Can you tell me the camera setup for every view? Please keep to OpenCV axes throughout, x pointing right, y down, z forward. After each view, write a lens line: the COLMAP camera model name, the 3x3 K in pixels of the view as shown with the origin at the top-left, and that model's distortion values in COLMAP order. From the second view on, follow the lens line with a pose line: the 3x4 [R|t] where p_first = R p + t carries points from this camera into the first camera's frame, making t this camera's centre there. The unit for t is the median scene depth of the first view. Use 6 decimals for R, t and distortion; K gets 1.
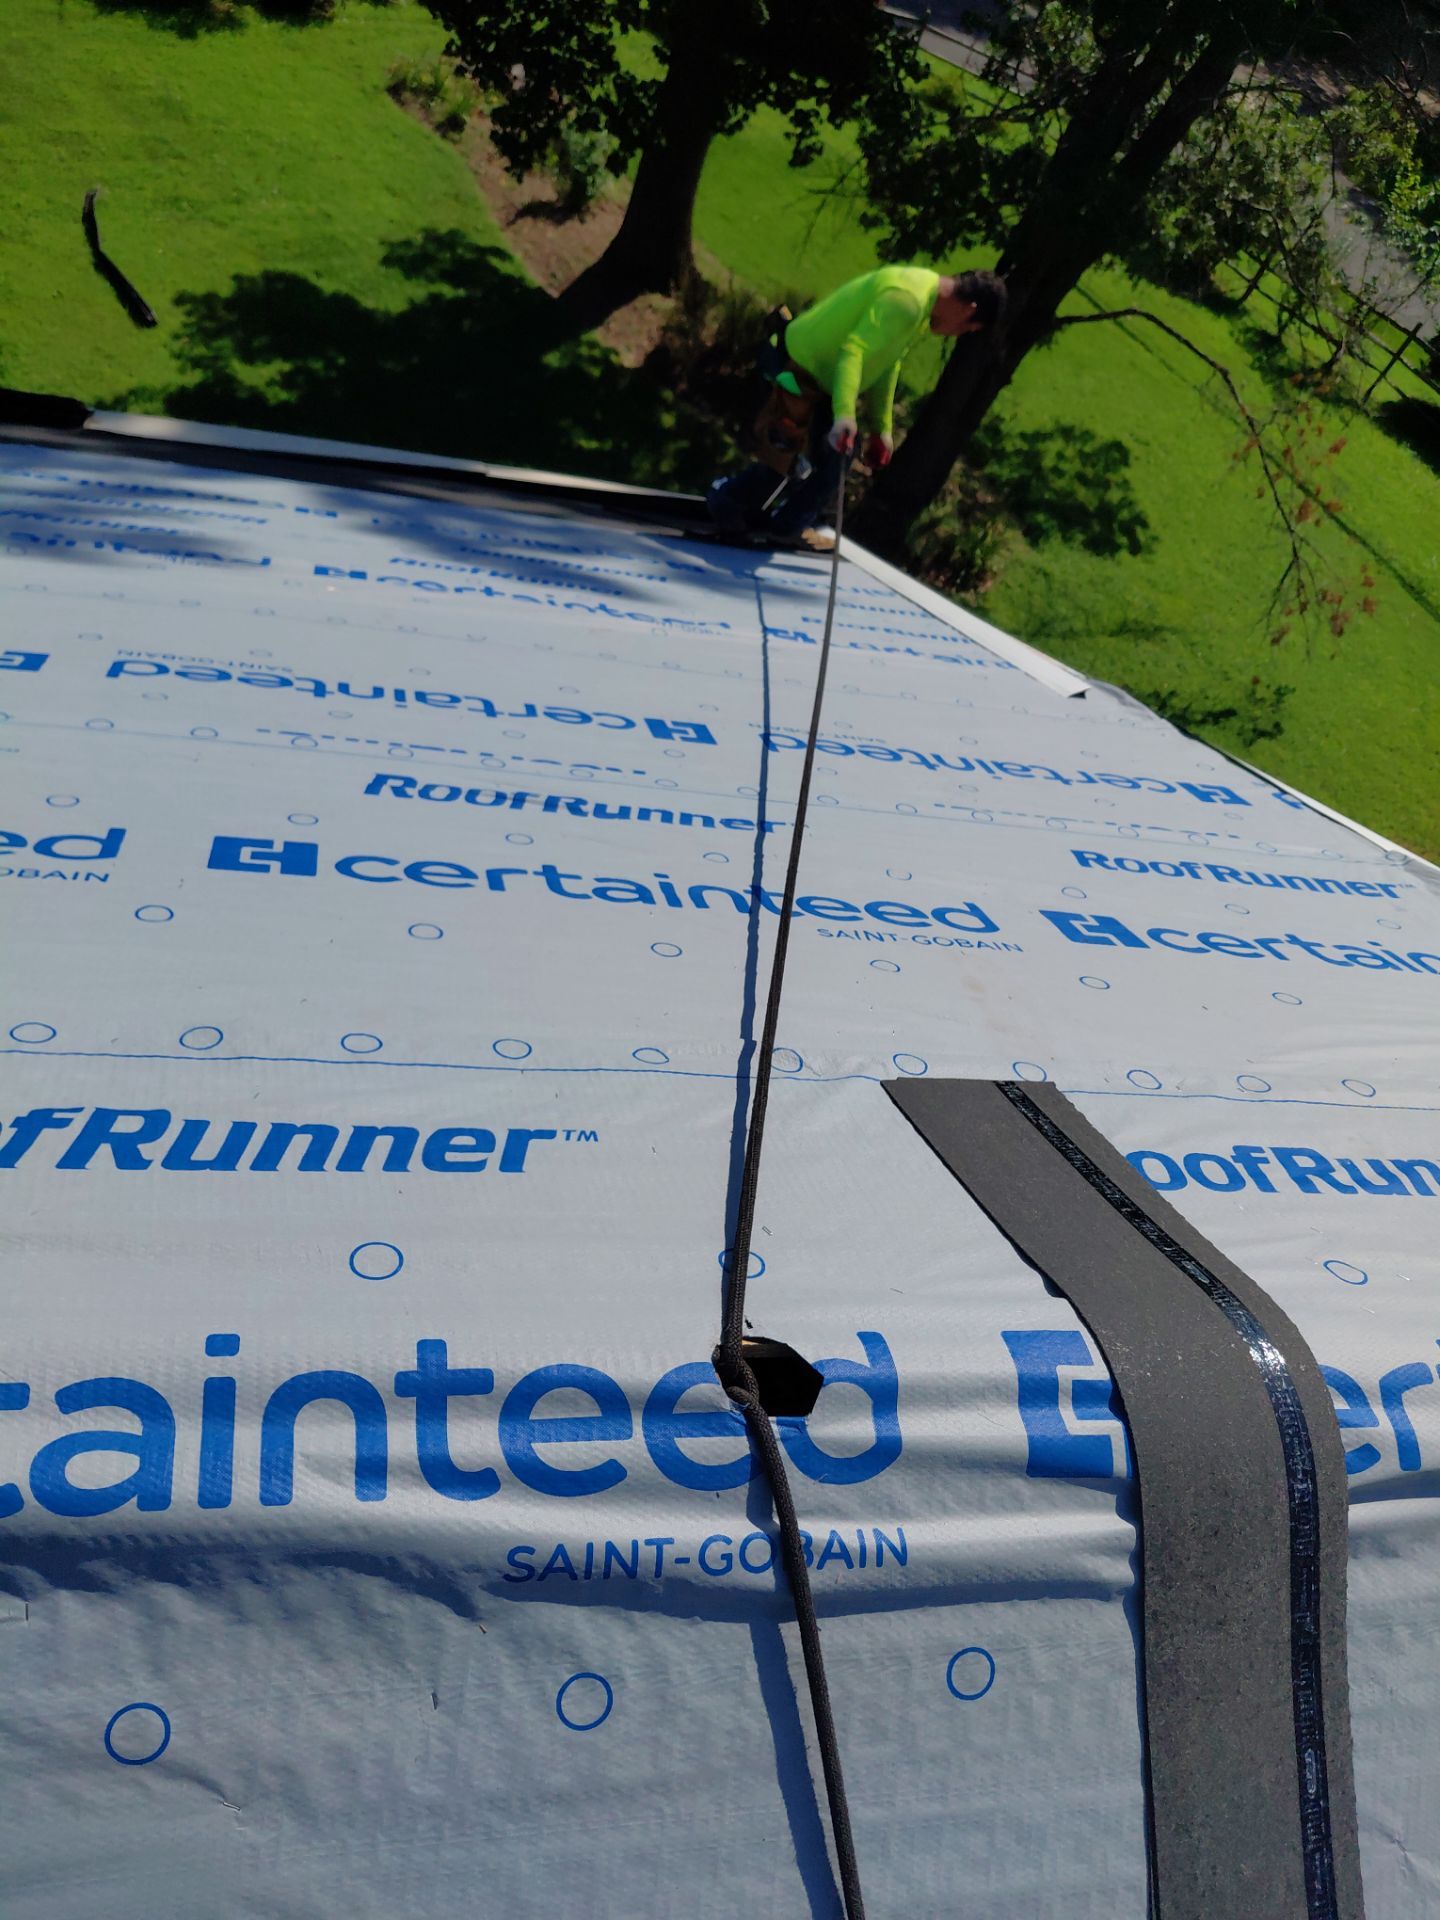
lens RADIAL K [[1397.4, 0, 752.4], [0, 1397.4, 1000.4], [0, 0, 1]] dist [0.038107, -0.084926]
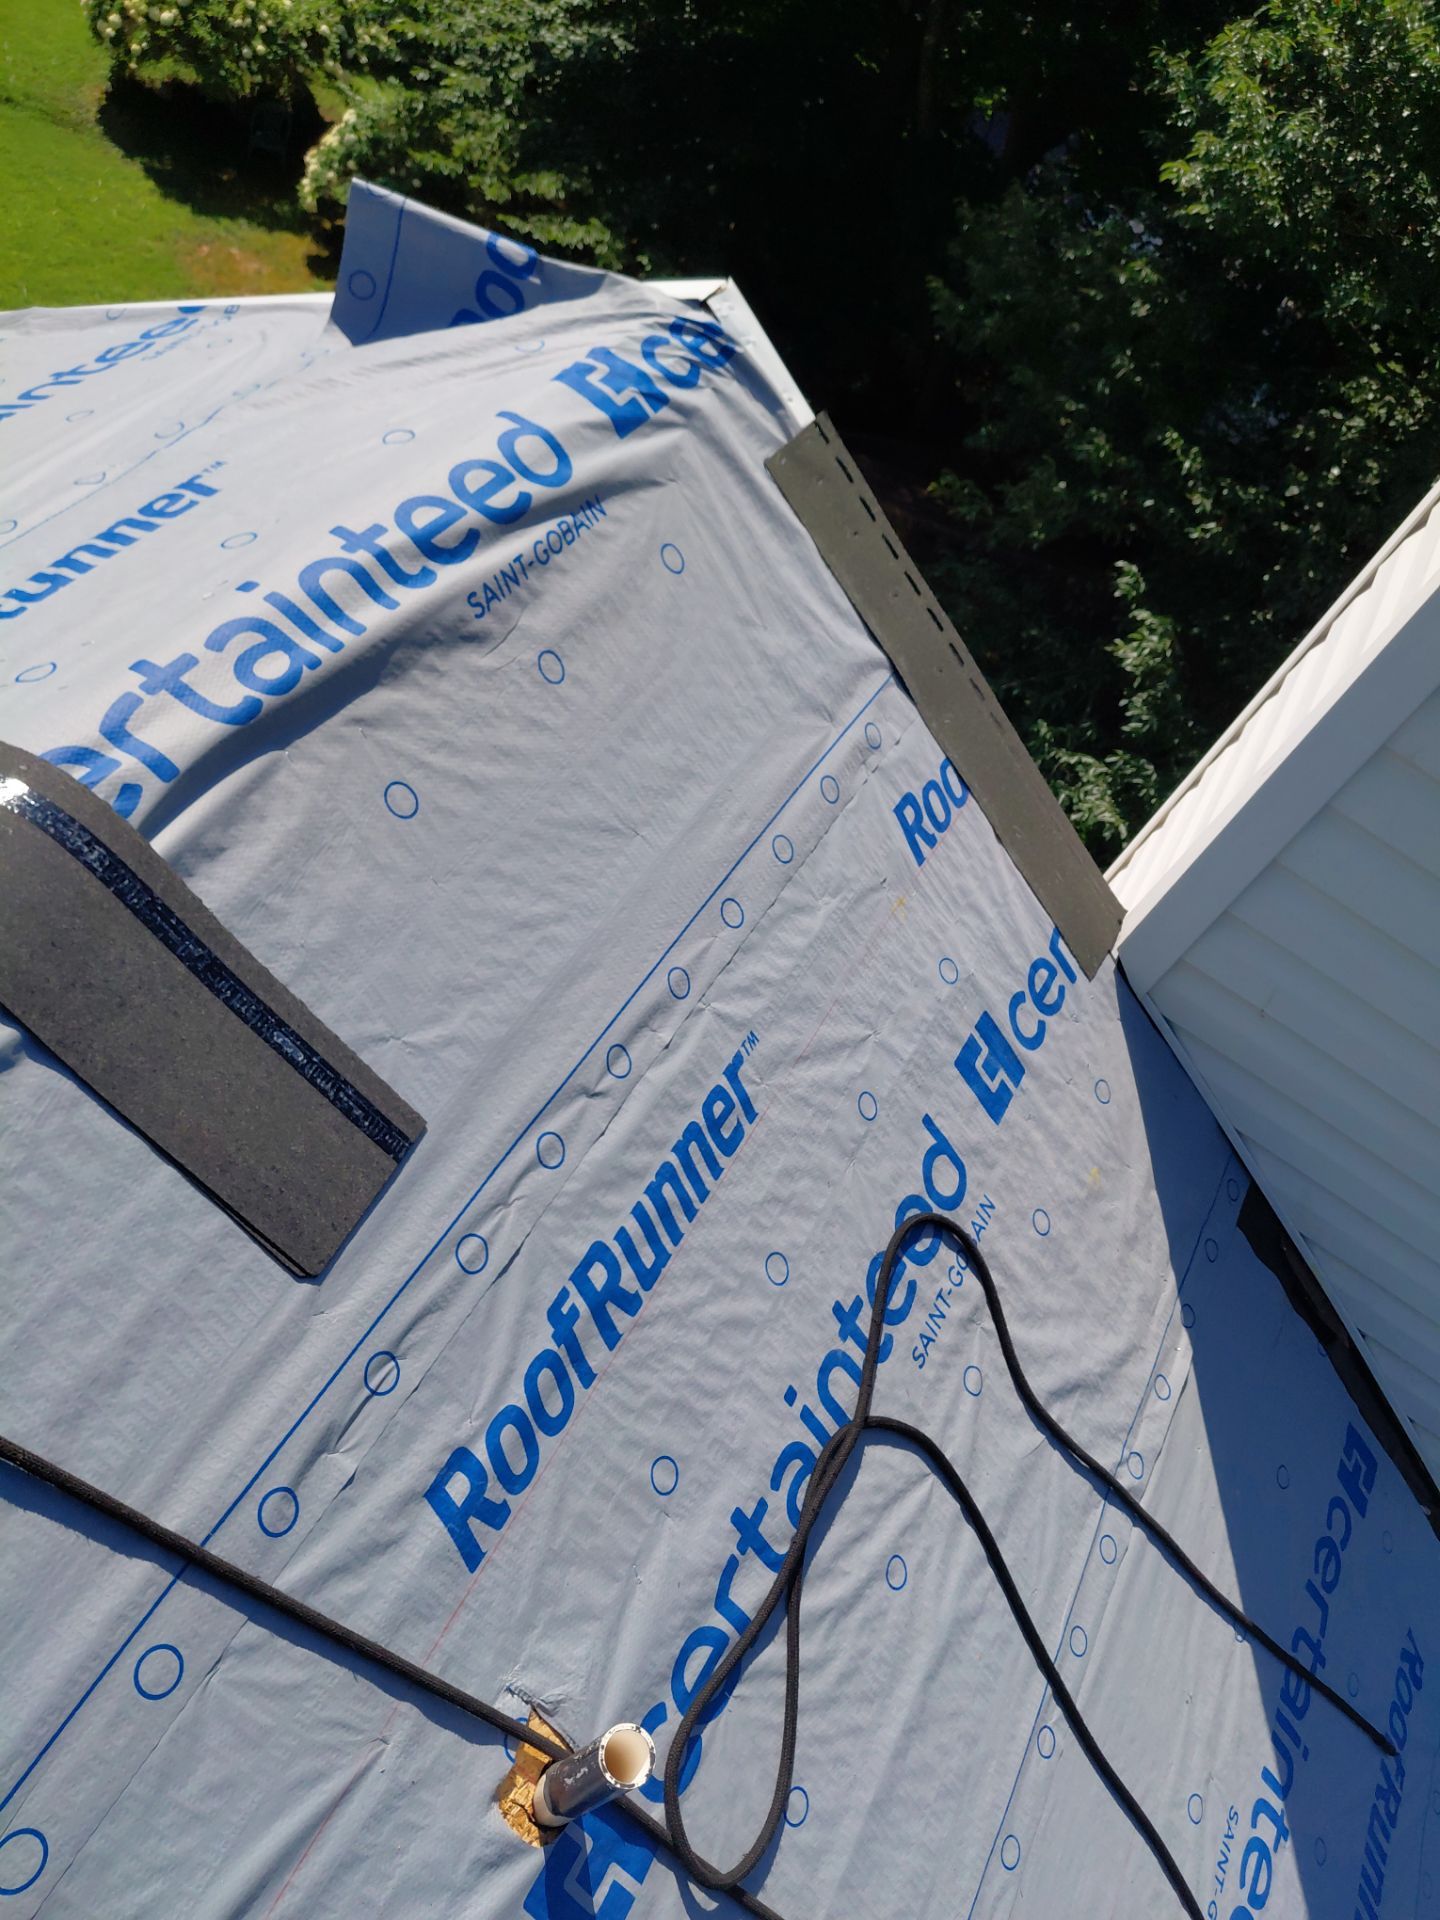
lens RADIAL K [[1397.4, 0, 752.4], [0, 1397.4, 1000.4], [0, 0, 1]] dist [0.038107, -0.084926]
pose [[0.602487, -0.683484, 0.412139, 0.063222], [0.539887, 0.729320, 0.420255, 0.085644], [-0.587819, -0.030689, 0.808410, -0.038021]]
